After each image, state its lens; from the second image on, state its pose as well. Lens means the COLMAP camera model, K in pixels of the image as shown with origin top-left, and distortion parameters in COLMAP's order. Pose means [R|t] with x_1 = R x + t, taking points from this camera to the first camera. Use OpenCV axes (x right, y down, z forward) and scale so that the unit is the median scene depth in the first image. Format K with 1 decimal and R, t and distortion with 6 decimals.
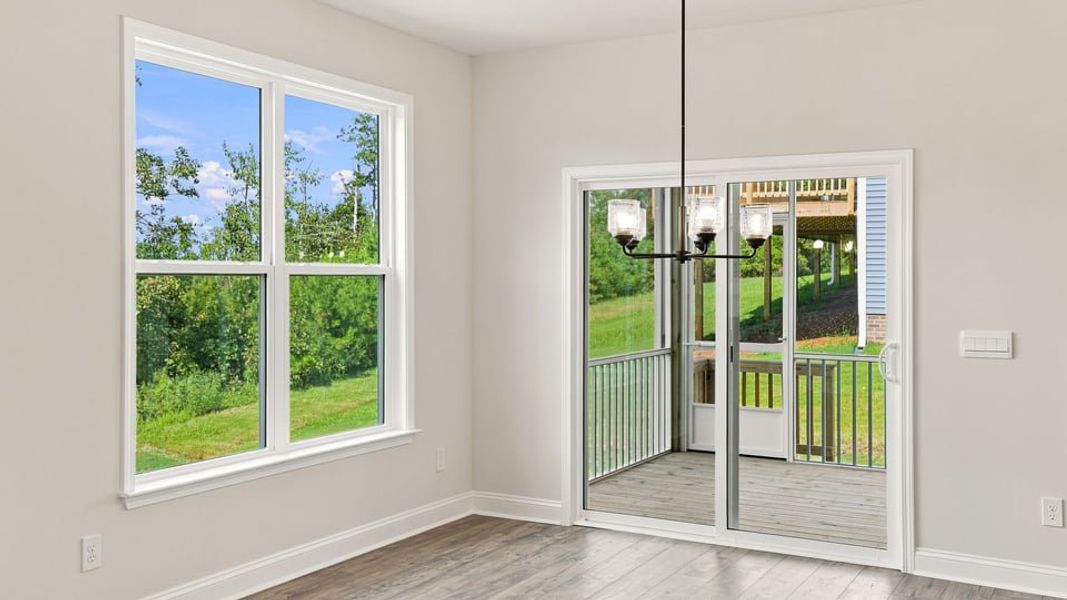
lens RADIAL K [[1035.6, 0, 533.5], [0, 1035.6, 270.9], [0, 0, 1]] dist [0.068790, -0.001949]
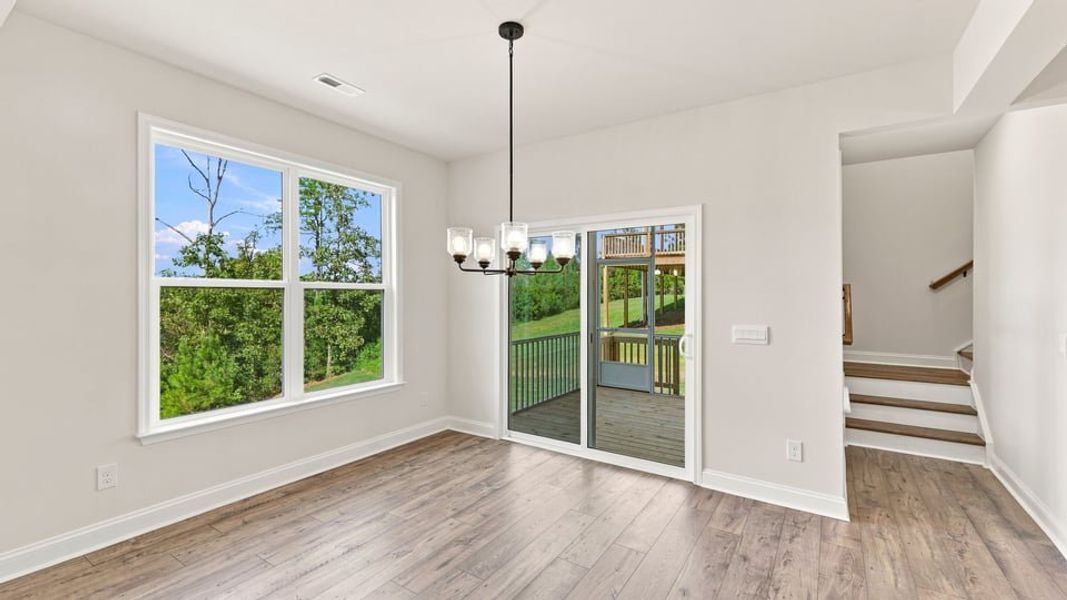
lens RADIAL K [[447.2, 0, 531.8], [0, 447.2, 291.9], [0, 0, 1]] dist [0.000380, -0.000018]
pose [[0.996673, -0.001113, -0.081494, 0.169010], [0.001117, 0.999999, -0.000002, 0.009007], [0.081493, -0.000089, 0.996674, 0.332783]]
